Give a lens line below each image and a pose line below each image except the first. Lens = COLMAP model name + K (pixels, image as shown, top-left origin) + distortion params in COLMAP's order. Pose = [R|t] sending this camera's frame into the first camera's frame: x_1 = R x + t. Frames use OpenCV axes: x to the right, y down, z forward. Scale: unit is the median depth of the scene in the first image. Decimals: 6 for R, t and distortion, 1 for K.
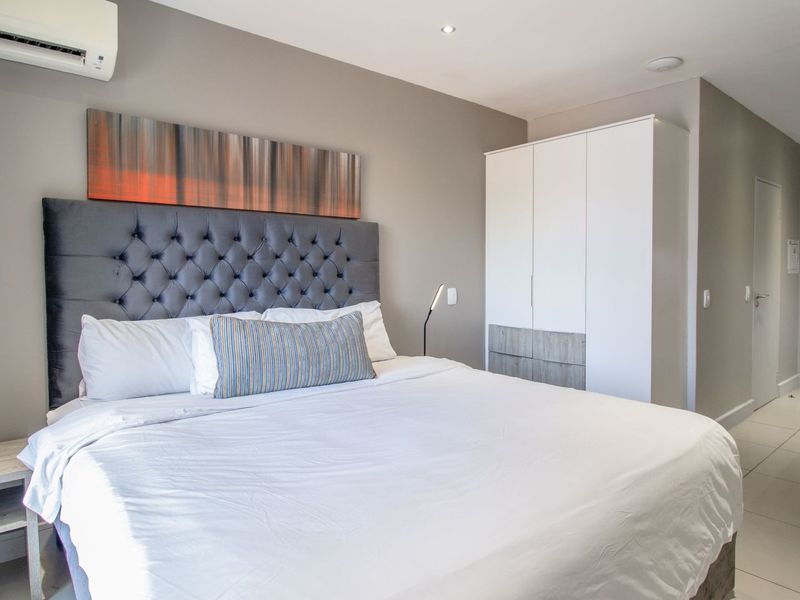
lens RADIAL K [[494.6, 0, 400.7], [0, 494.6, 283.1], [0, 0, 1]] dist [0.007223, -0.016279]
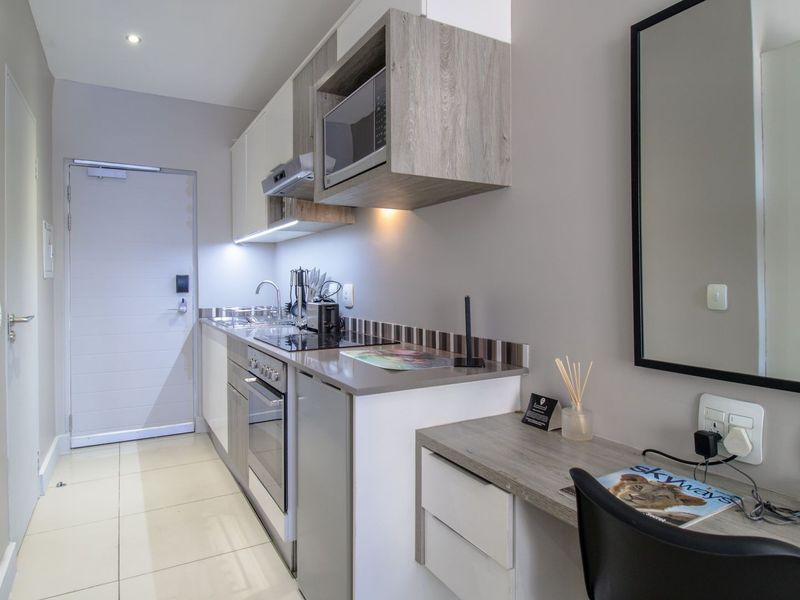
lens RADIAL K [[494.6, 0, 400.7], [0, 494.6, 283.1], [0, 0, 1]] dist [0.007223, -0.016279]
pose [[0.184896, -0.000331, 0.982758, 0.432926], [0.030487, 0.999521, -0.005400, 0.006121], [-0.982285, 0.030960, 0.184818, 0.727789]]
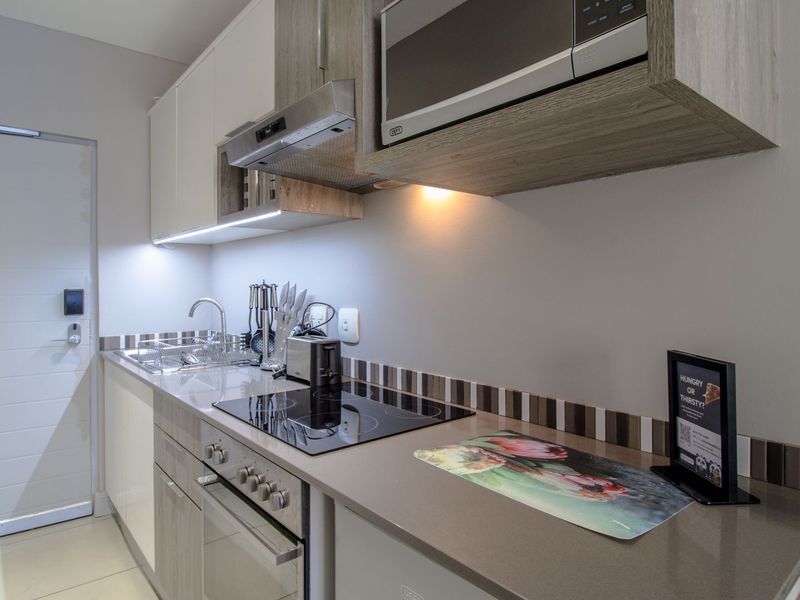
lens RADIAL K [[494.6, 0, 400.7], [0, 494.6, 283.1], [0, 0, 1]] dist [0.007223, -0.016279]
pose [[0.007511, 0.005491, 0.999957, 0.692084], [0.031517, 0.999487, -0.005725, -0.024871], [-0.999475, 0.031559, 0.007334, 0.916655]]
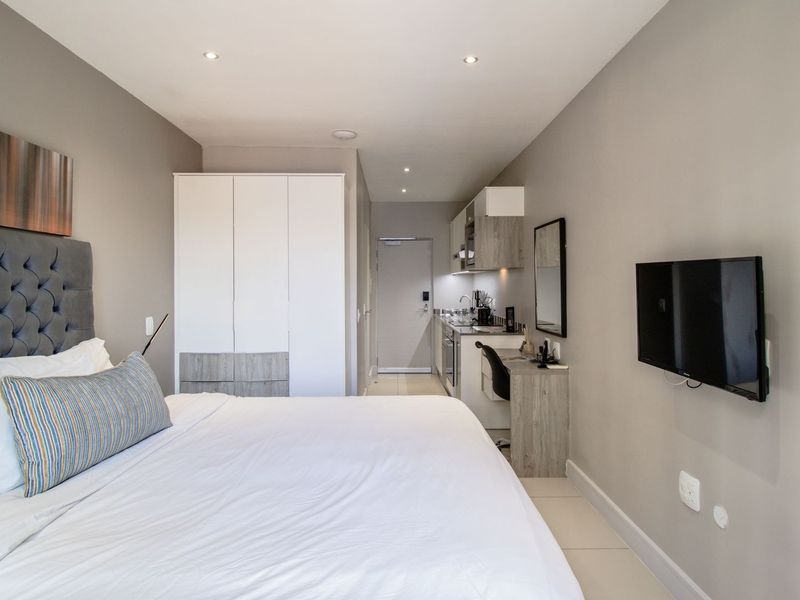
lens RADIAL K [[490.7, 0, 398.8], [0, 490.7, 286.6], [0, 0, 1]] dist [0.003353, 0.000634]
pose [[0.637625, -0.001723, 0.770345, -0.353739], [0.022827, 0.999601, -0.016659, -0.024152], [-0.770009, 0.028207, 0.637410, 0.088405]]
